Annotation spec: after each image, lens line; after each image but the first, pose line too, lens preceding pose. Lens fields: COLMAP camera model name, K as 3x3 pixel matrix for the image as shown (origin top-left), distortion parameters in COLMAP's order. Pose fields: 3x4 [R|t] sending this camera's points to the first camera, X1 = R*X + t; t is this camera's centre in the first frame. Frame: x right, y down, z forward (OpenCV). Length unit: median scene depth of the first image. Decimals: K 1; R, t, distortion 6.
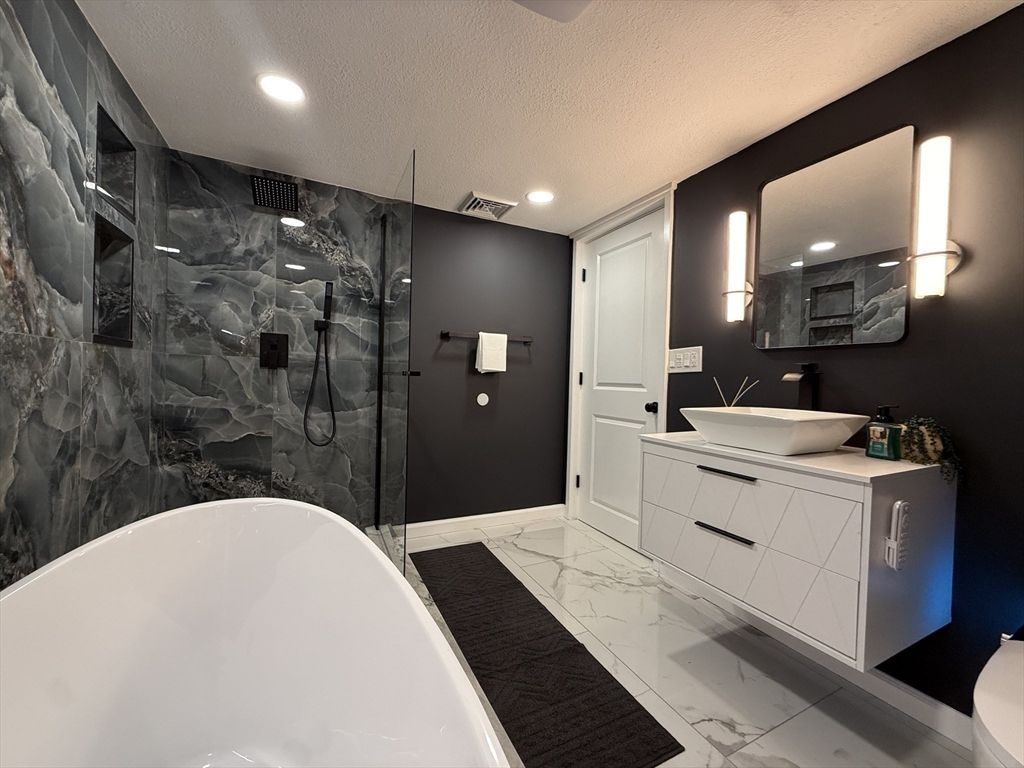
lens RADIAL K [[405.2, 0, 509.7], [0, 405.2, 385.5], [0, 0, 1]] dist [-0.001259, -0.000407]
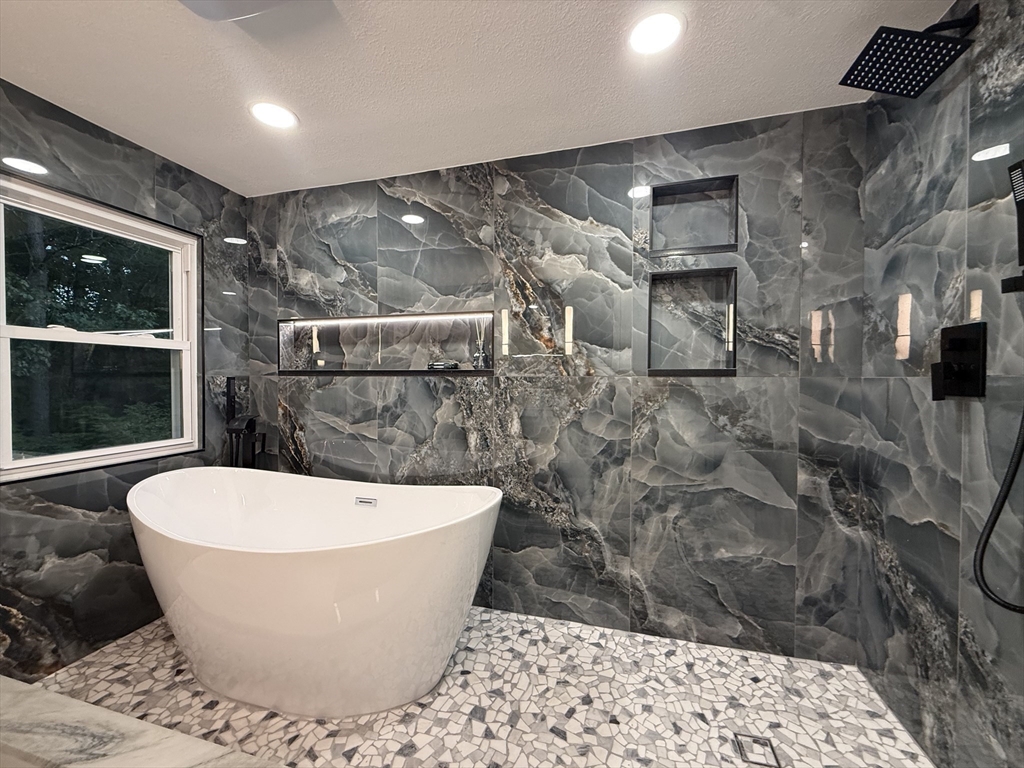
lens RADIAL K [[405.2, 0, 509.7], [0, 405.2, 385.5], [0, 0, 1]] dist [-0.001259, -0.000407]
pose [[-0.665459, -0.018491, -0.746205, 0.205887], [-0.035824, 0.999332, 0.007183, -0.069261], [0.745574, 0.031512, -0.665678, 1.501122]]
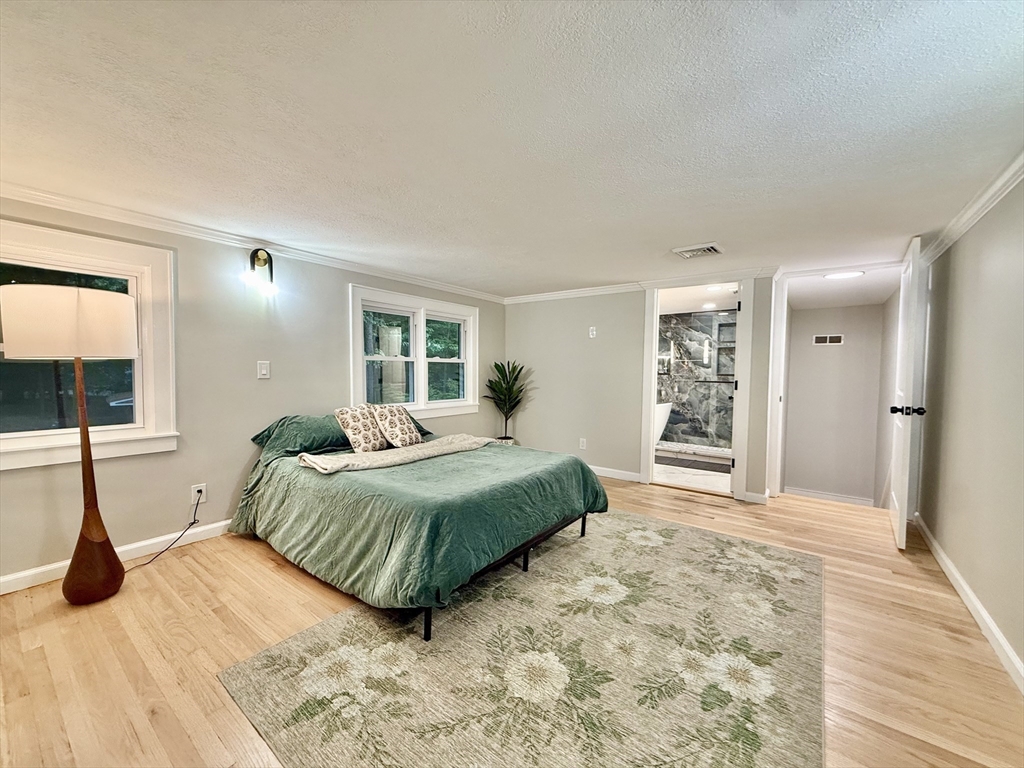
lens RADIAL K [[405.2, 0, 509.7], [0, 405.2, 385.5], [0, 0, 1]] dist [-0.001259, -0.000407]
pose [[-0.891223, -0.018569, -0.453186, 3.127744], [-0.044895, 0.997867, 0.047401, -0.106469], [0.451339, 0.062591, -0.890155, 4.006903]]
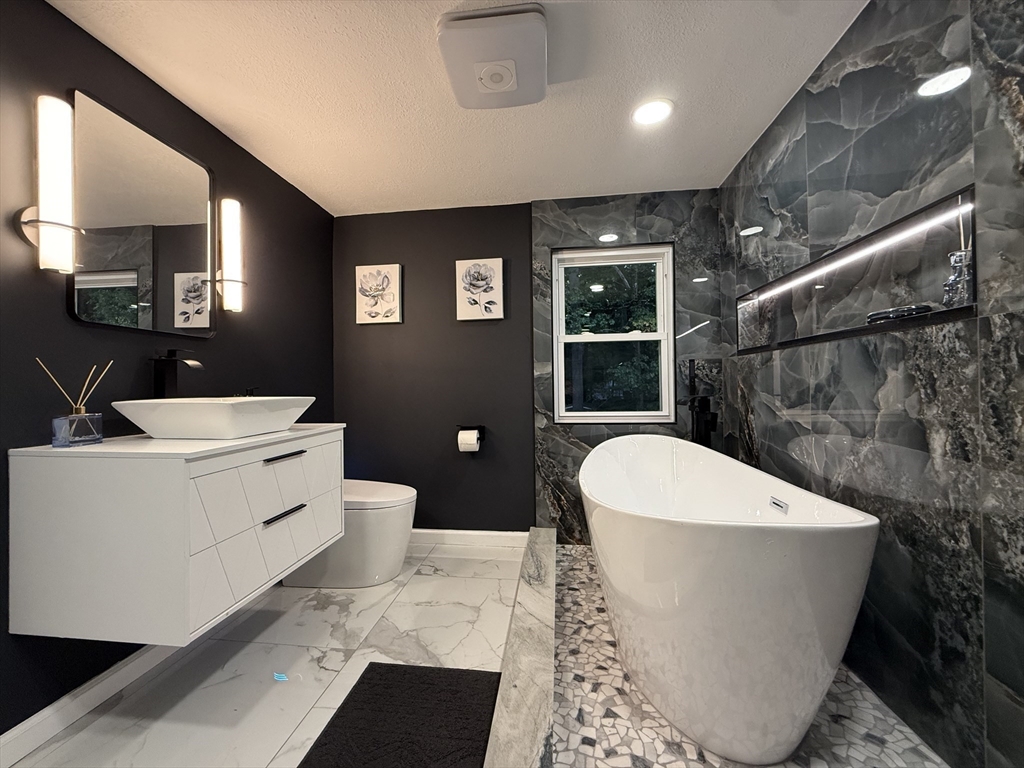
lens RADIAL K [[405.2, 0, 509.7], [0, 405.2, 385.5], [0, 0, 1]] dist [-0.001259, -0.000407]
pose [[-0.837279, -0.014376, 0.546587, -0.513027], [0.001936, 0.999570, 0.029255, 0.003601], [-0.546772, 0.025552, -0.836891, 1.525608]]
